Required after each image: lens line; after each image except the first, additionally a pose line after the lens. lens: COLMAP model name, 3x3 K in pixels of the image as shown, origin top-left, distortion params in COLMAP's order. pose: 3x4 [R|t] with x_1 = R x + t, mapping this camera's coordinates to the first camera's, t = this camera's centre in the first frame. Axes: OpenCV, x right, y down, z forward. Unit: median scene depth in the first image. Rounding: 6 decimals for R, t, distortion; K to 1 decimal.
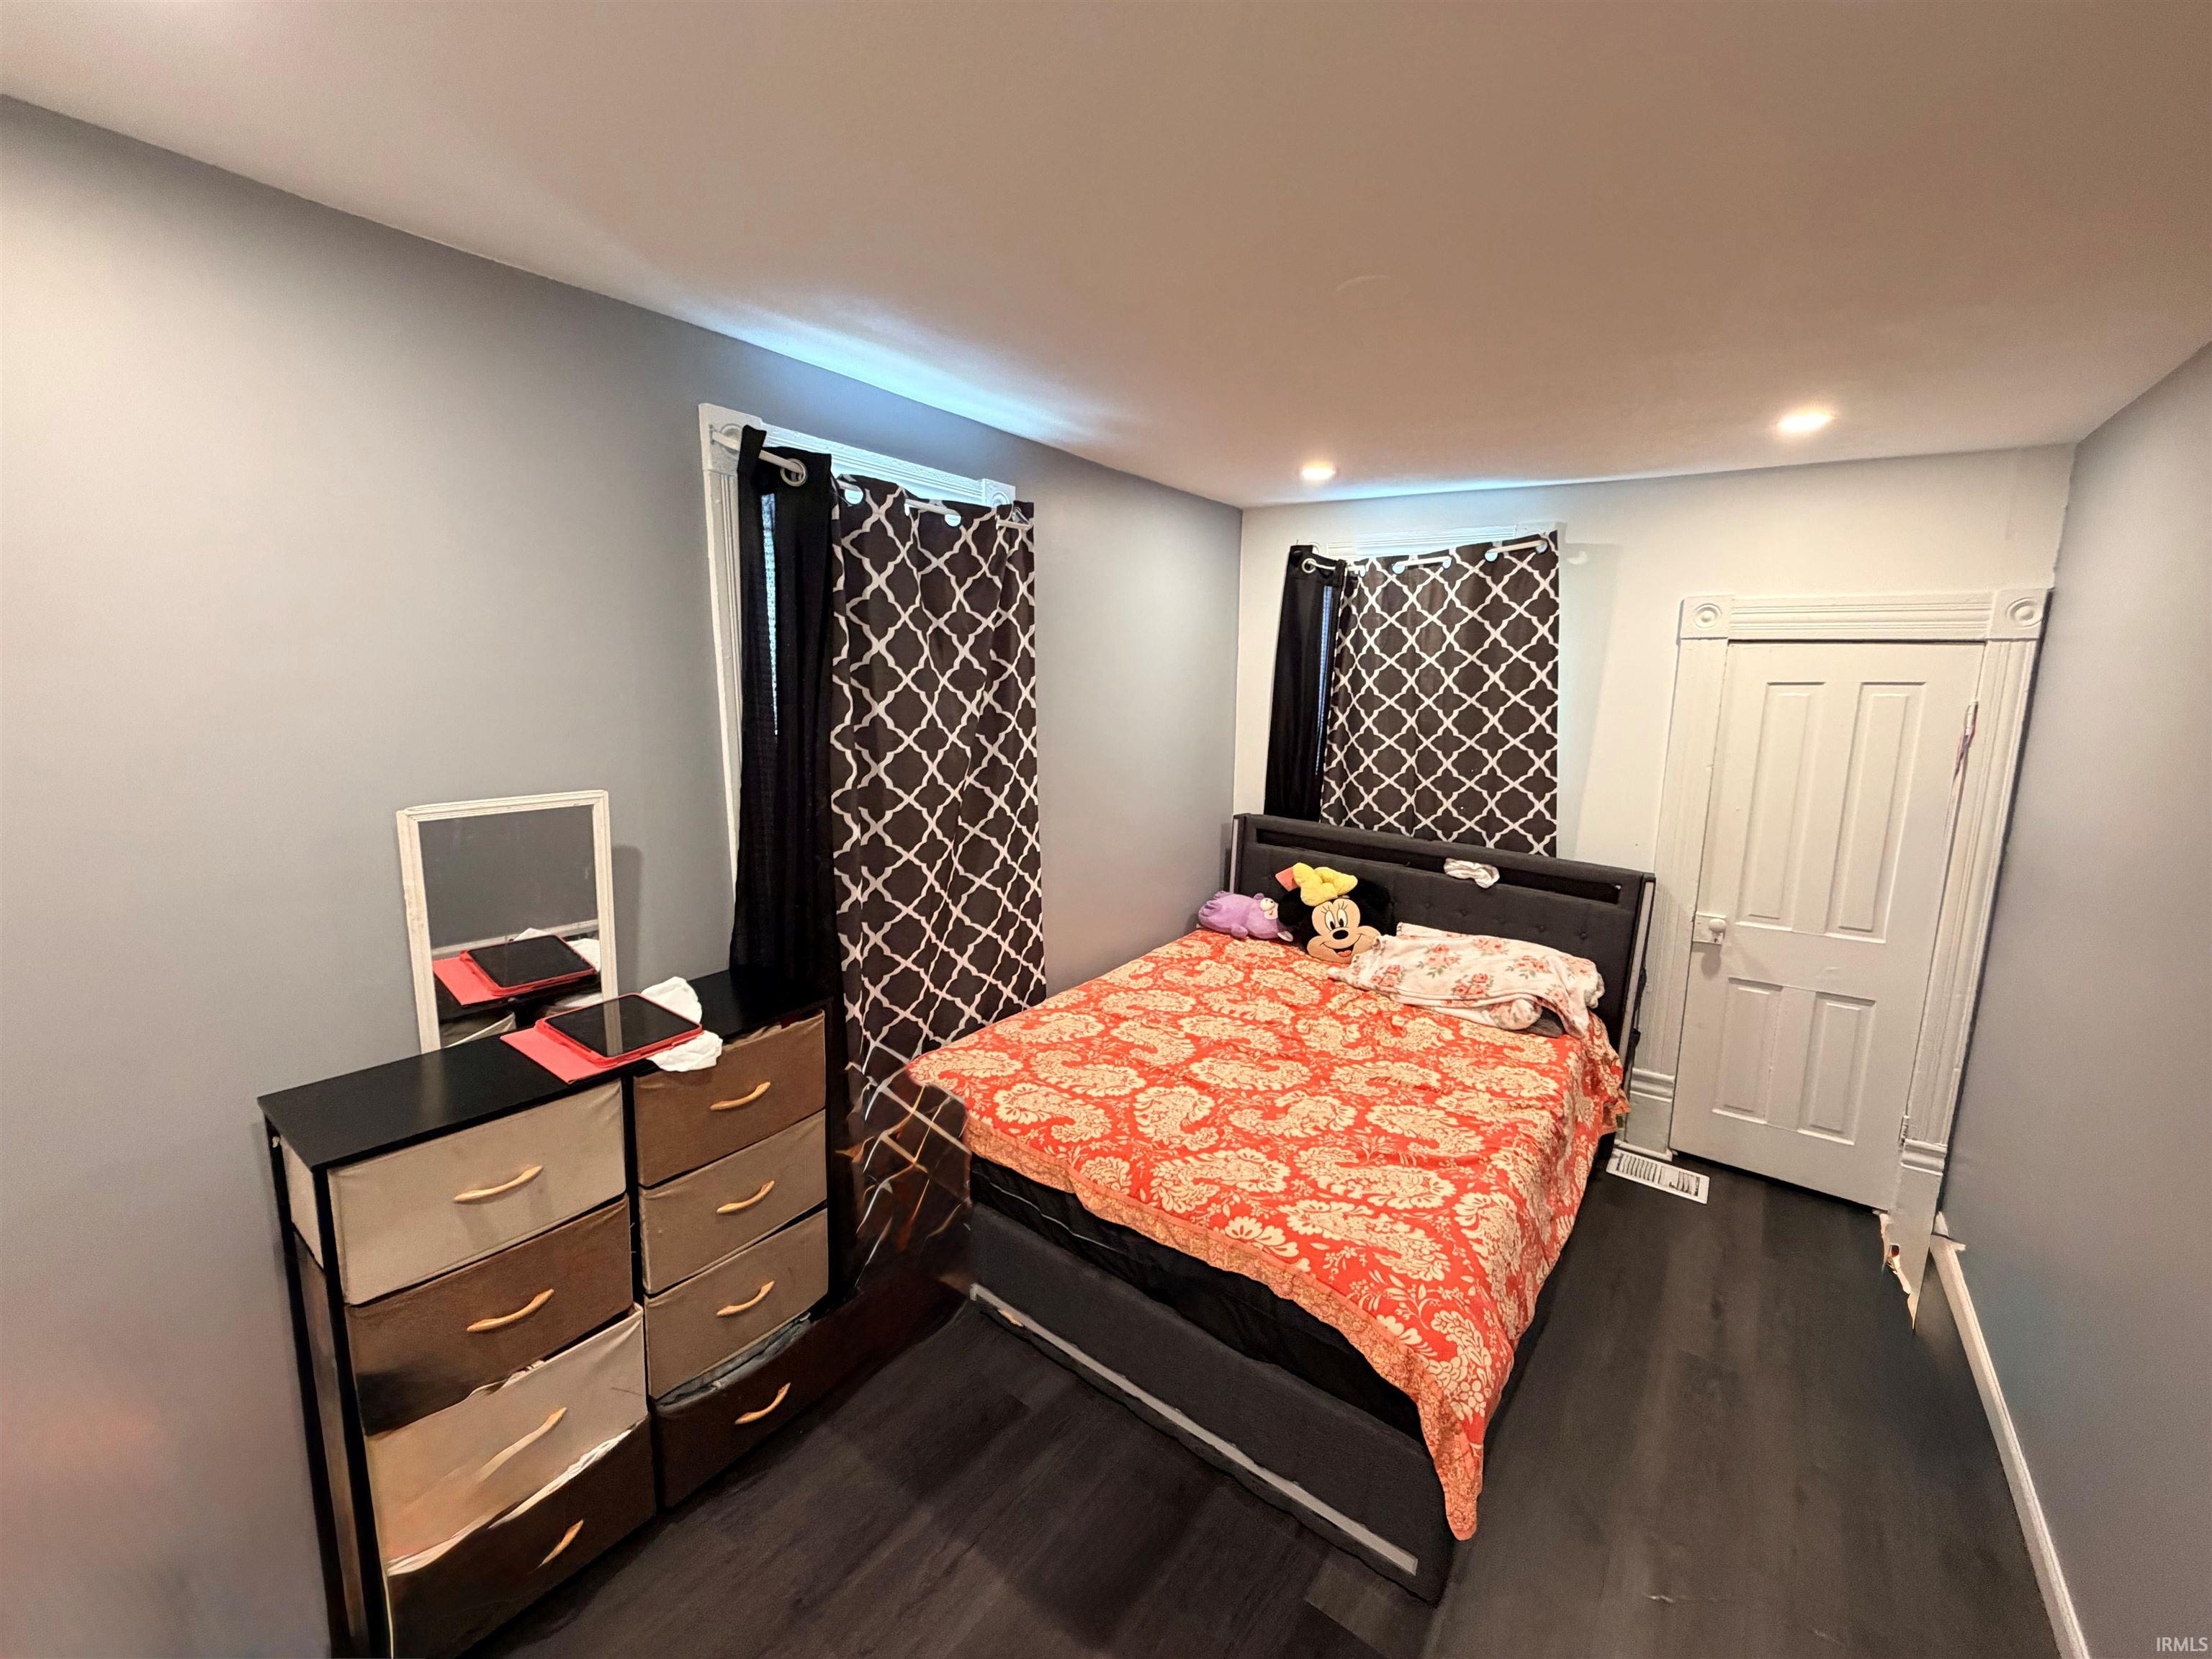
lens RADIAL K [[875.0, 0, 1105.7], [0, 875.0, 824.1], [0, 0, 1]] dist [0.002351, 0.000074]
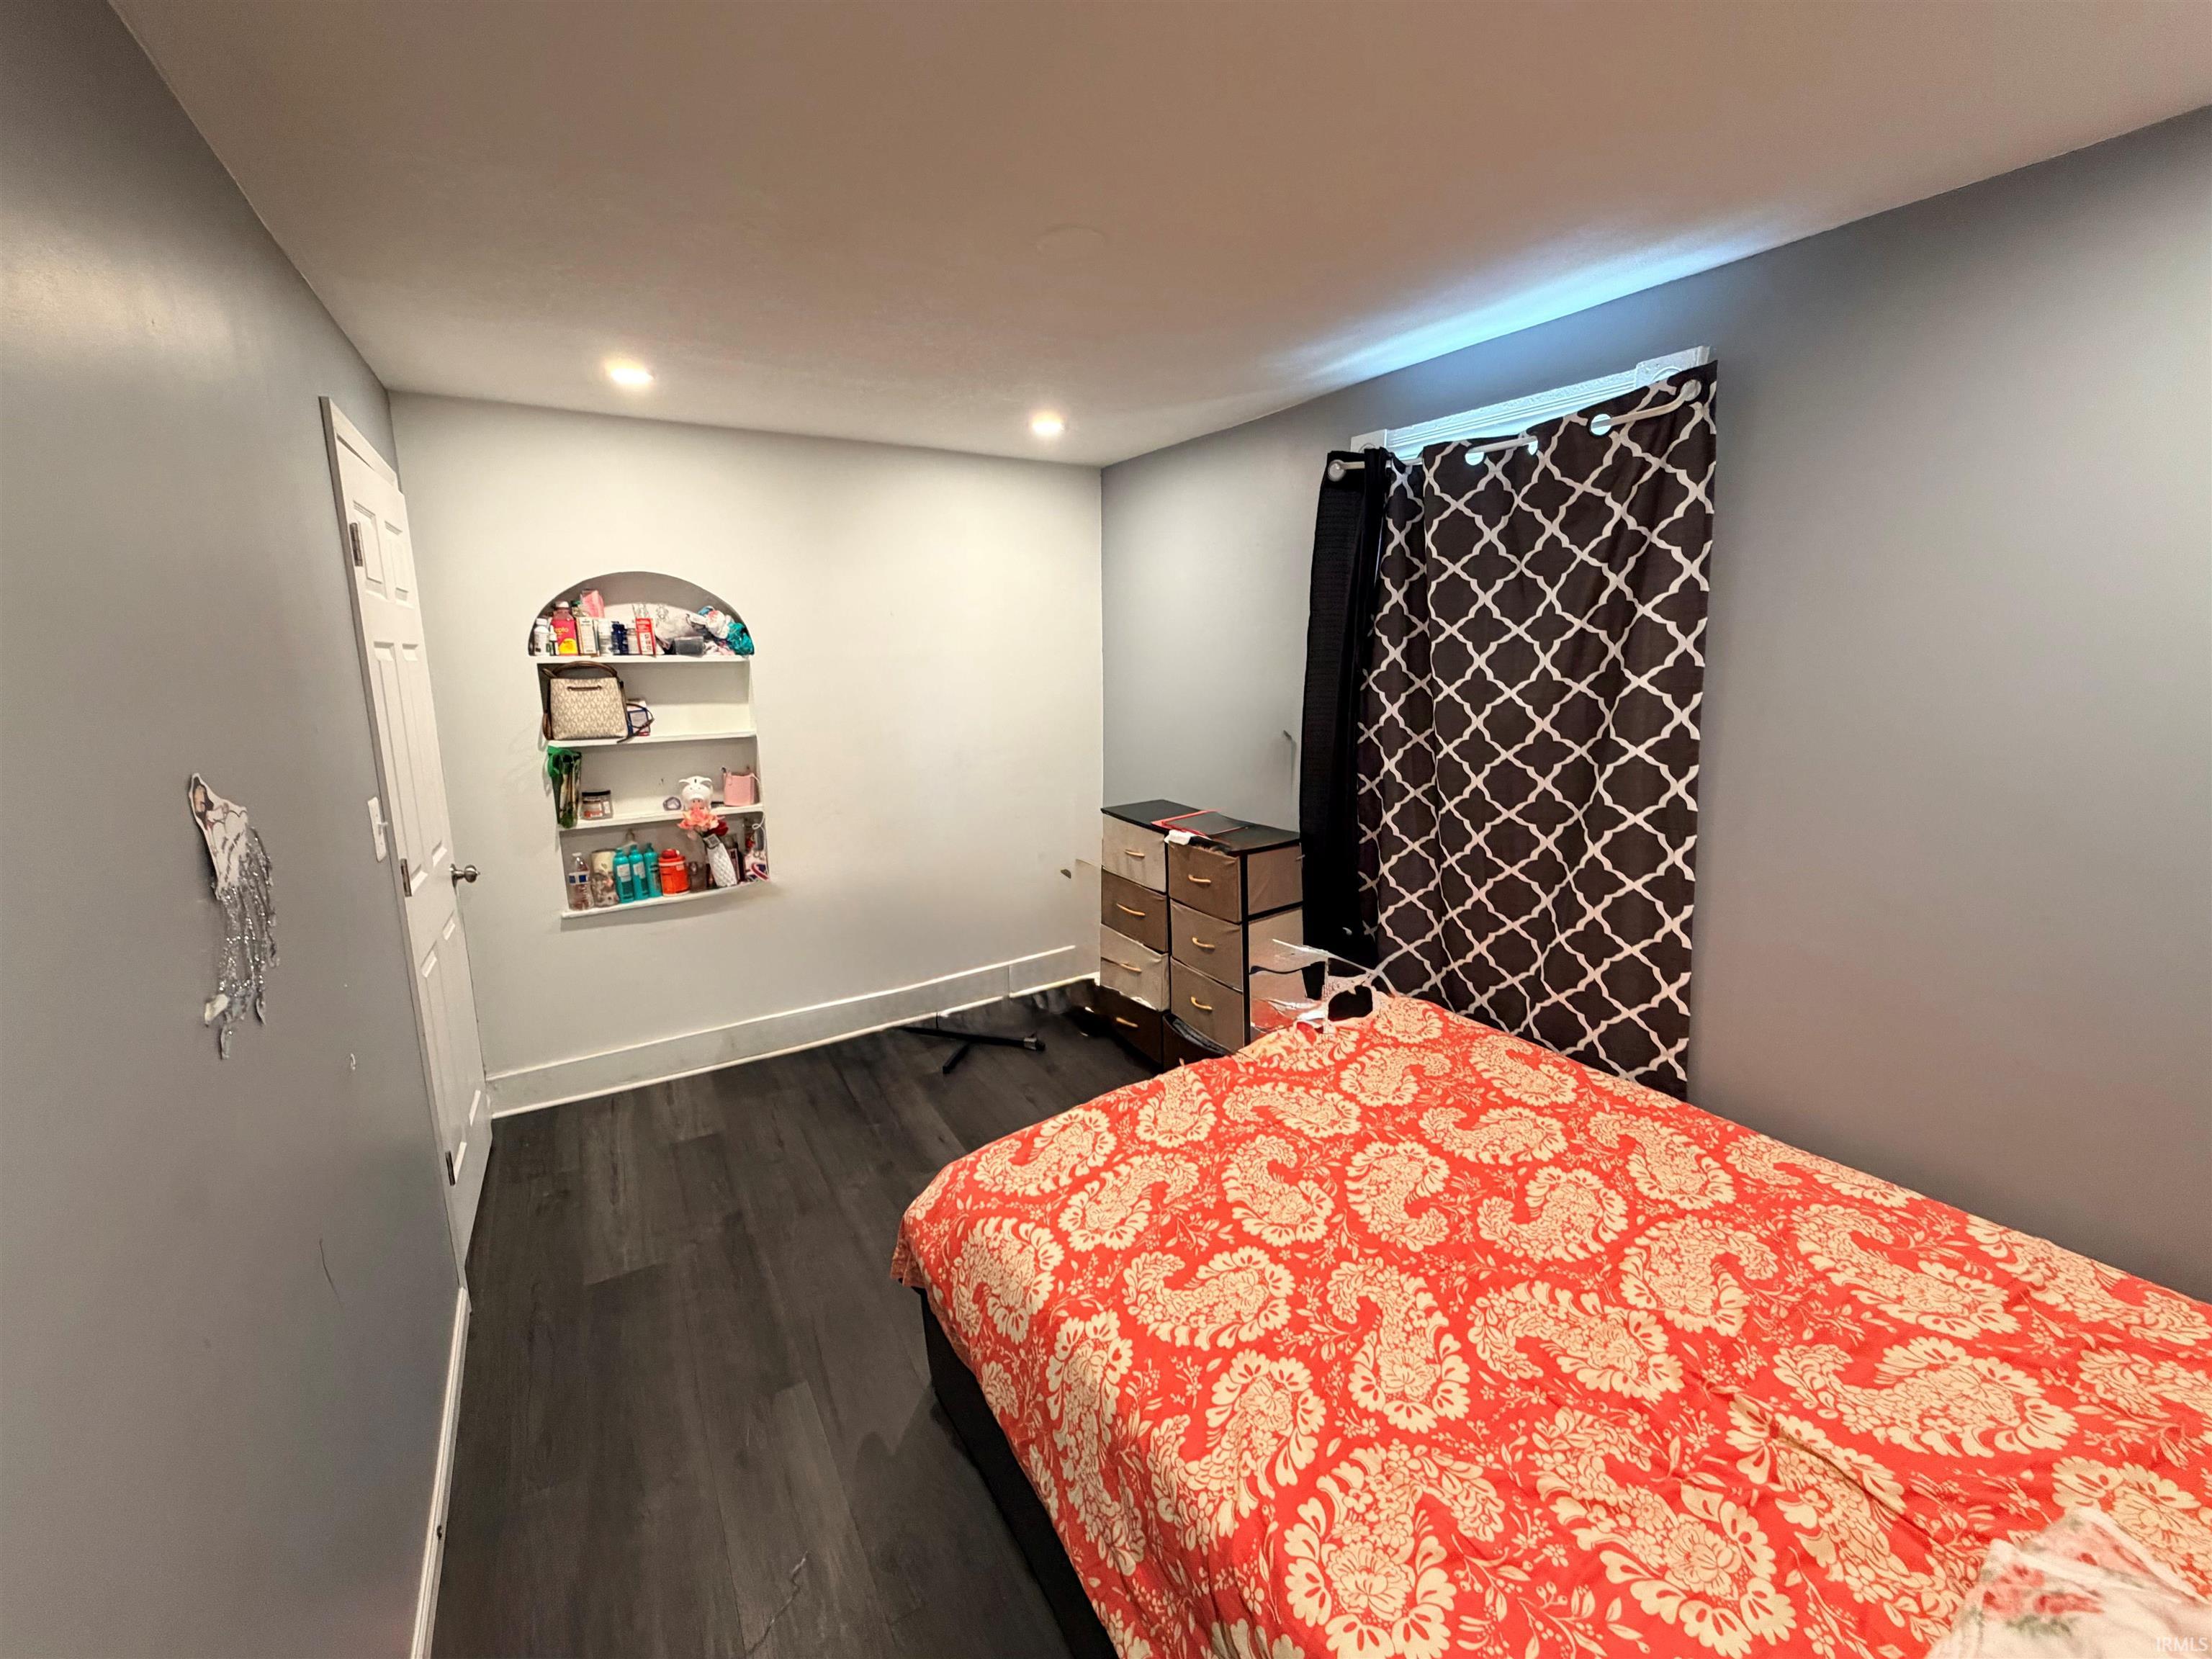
lens RADIAL K [[875.0, 0, 1105.1], [0, 875.0, 827.6], [0, 0, 1]] dist [0.002351, 0.000074]
pose [[-0.362904, 0.172722, -0.915679, 0.825273], [-0.156098, 0.957516, 0.242478, -0.119646], [0.918659, 0.230932, -0.320525, 0.928506]]
